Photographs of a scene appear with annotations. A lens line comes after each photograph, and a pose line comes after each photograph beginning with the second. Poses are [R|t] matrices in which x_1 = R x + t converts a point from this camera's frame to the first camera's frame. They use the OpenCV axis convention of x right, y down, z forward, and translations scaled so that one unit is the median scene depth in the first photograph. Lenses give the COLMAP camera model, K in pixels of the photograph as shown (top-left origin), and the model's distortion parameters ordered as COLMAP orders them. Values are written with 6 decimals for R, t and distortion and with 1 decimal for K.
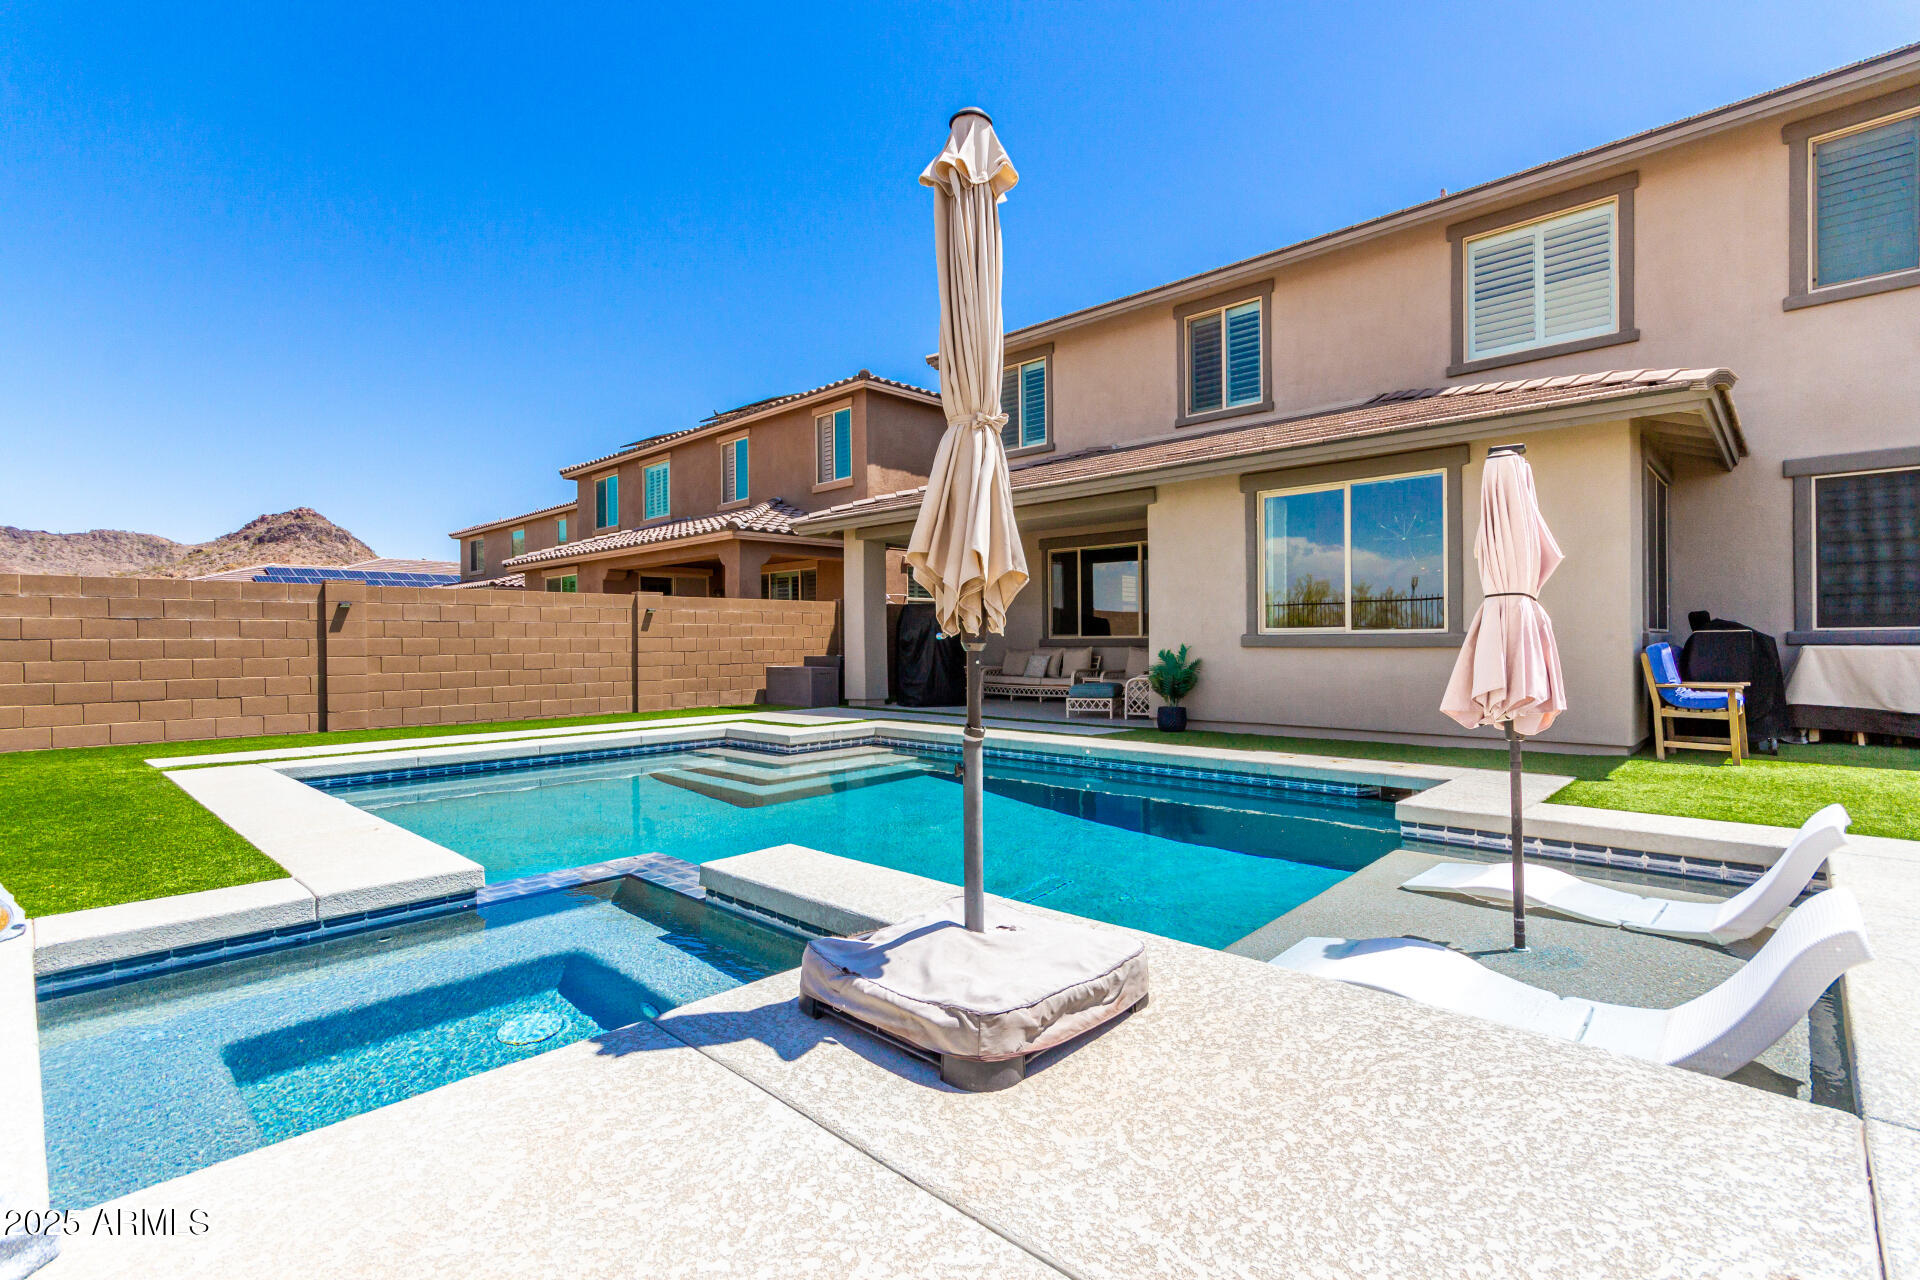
lens RADIAL K [[898.7, 0, 956.4], [0, 898.7, 638.5], [0, 0, 1]] dist [0.004325, 0.001714]
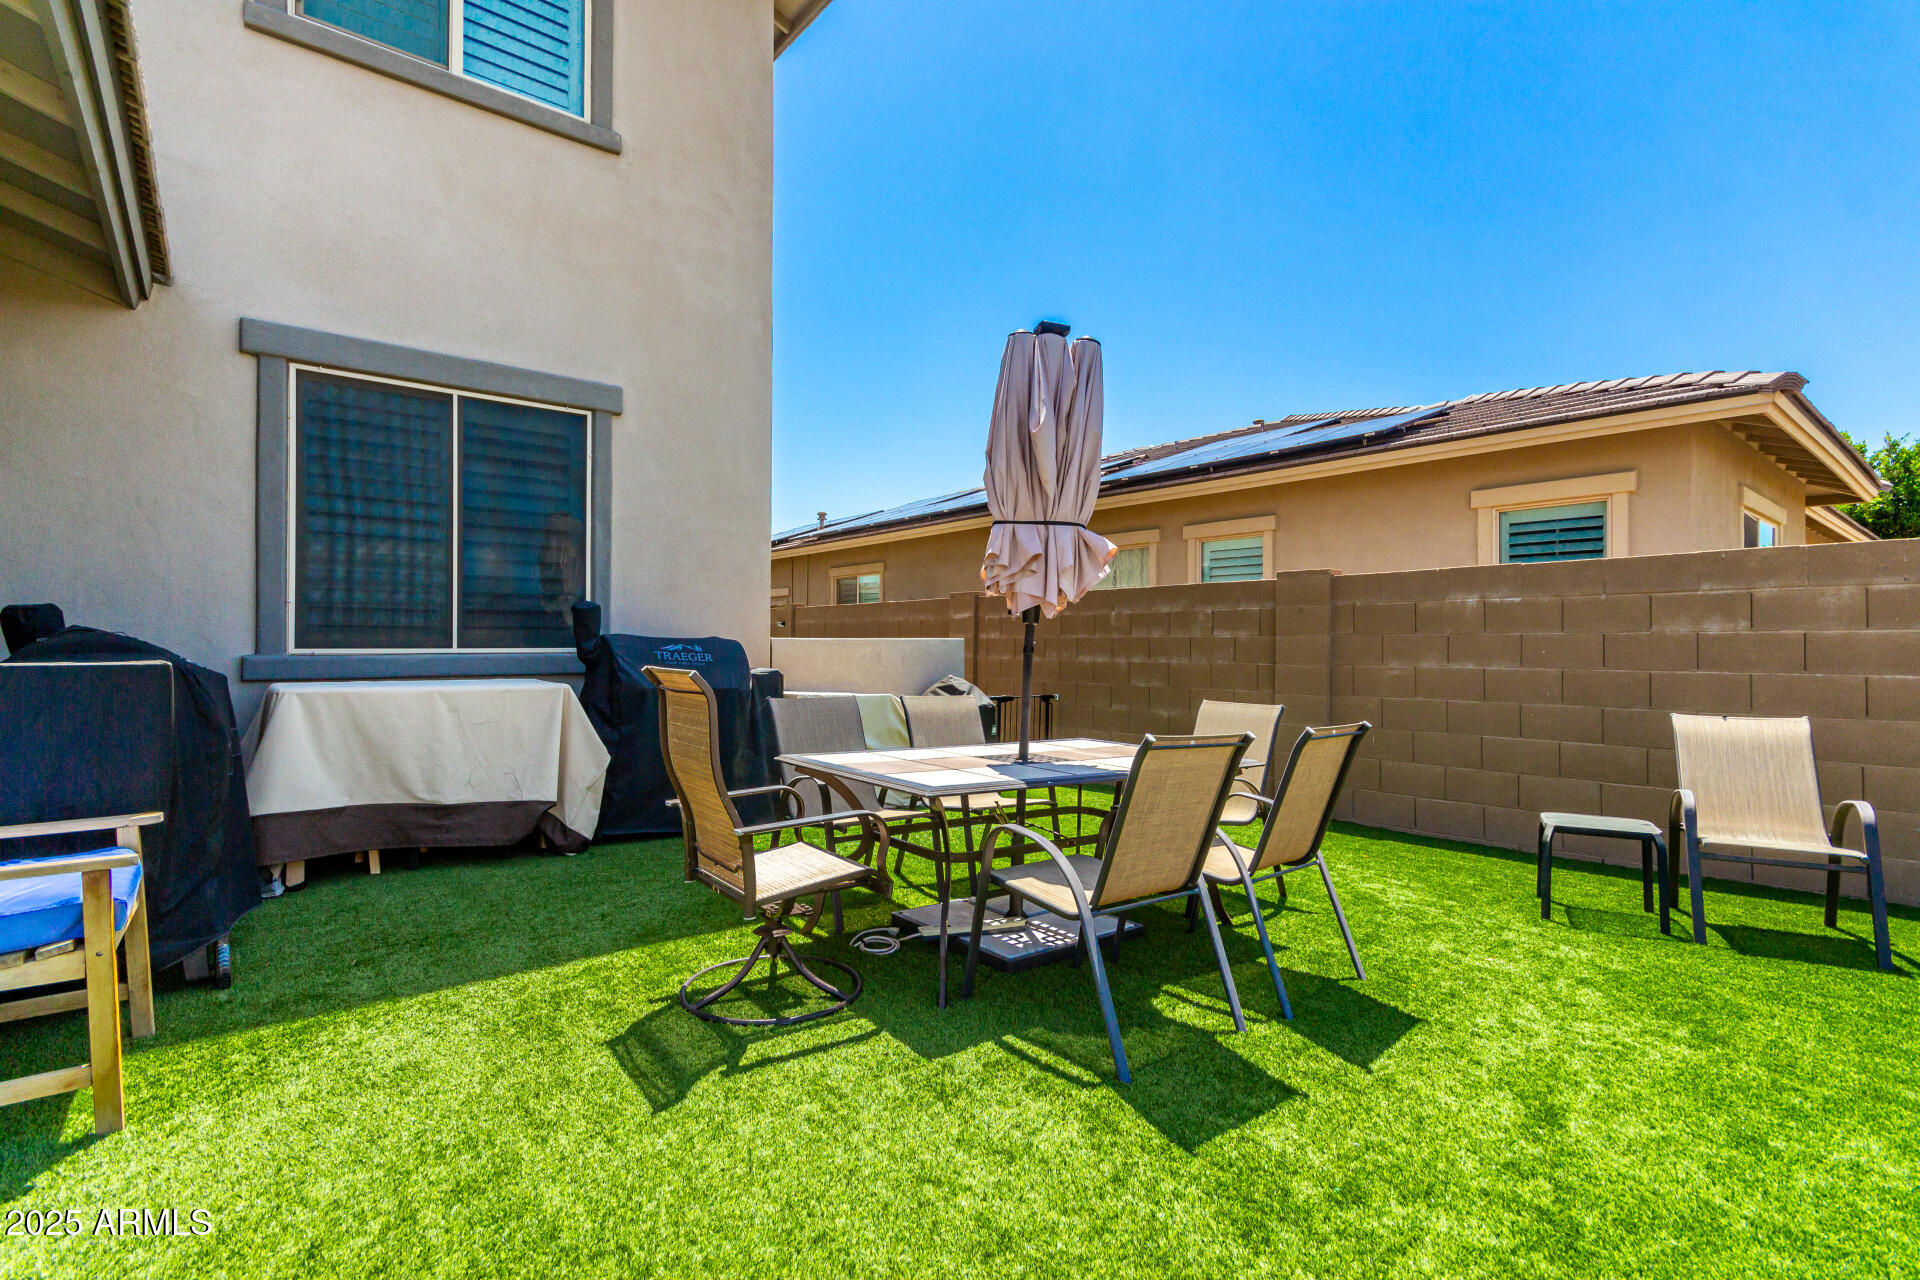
lens RADIAL K [[898.7, 0, 950.2], [0, 898.7, 639.3], [0, 0, 1]] dist [0.004325, 0.001714]
pose [[0.137312, 0.021806, 0.990288, 0.419834], [-0.002540, 0.999762, -0.021662, -0.005575], [-0.990525, 0.000459, 0.137334, 0.475886]]
